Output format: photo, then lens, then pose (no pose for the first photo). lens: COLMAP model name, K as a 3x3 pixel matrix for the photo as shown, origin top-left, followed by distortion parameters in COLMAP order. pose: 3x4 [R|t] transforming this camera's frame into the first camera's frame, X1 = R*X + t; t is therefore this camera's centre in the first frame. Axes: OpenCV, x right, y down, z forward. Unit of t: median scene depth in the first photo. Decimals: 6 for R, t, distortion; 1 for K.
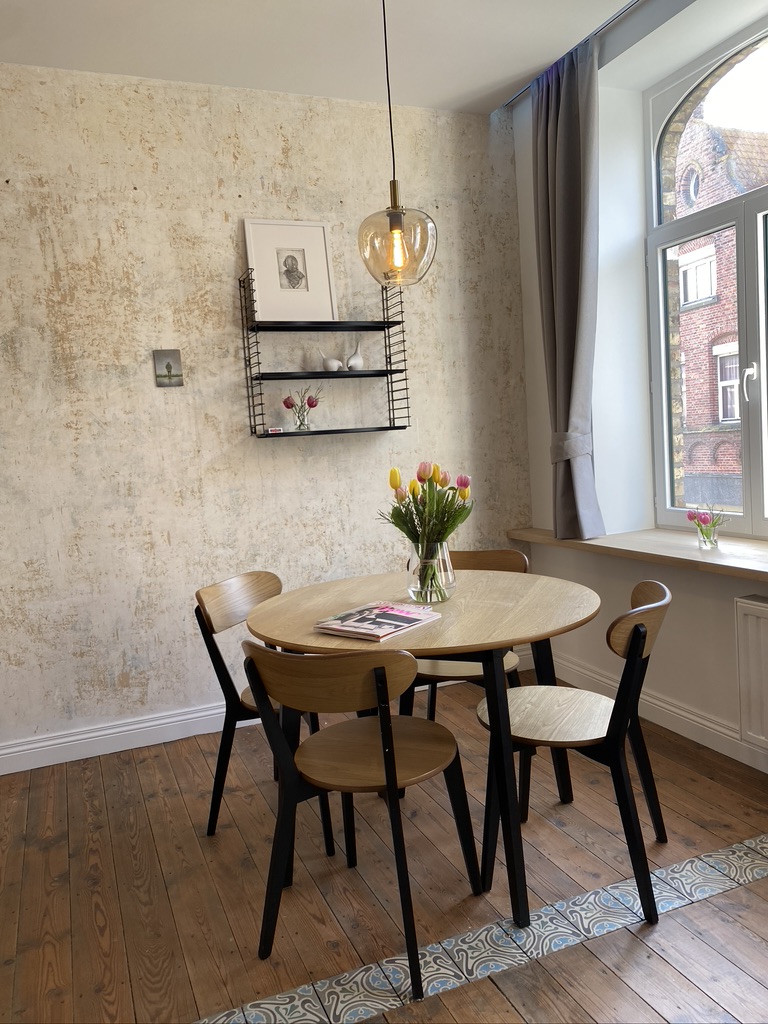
lens RADIAL K [[786.0, 0, 384.0], [0, 786.0, 512.0], [0, 0, 1]] dist [0.036763, -0.039695]
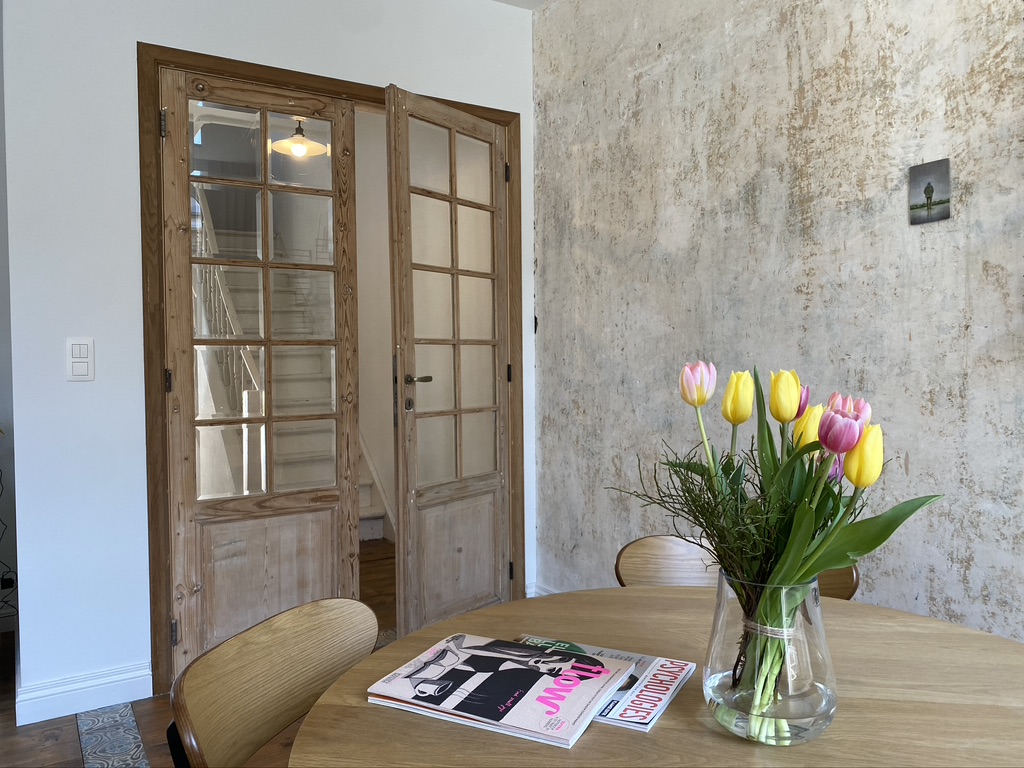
lens RADIAL K [[786.0, 0, 512.0], [0, 786.0, 384.0], [0, 0, 1]] dist [0.036763, -0.039695]
pose [[0.177390, 0.090532, -0.979968, 0.297315], [-0.095695, 0.992628, 0.074379, -0.048467], [0.979477, 0.080583, 0.184746, 0.585977]]
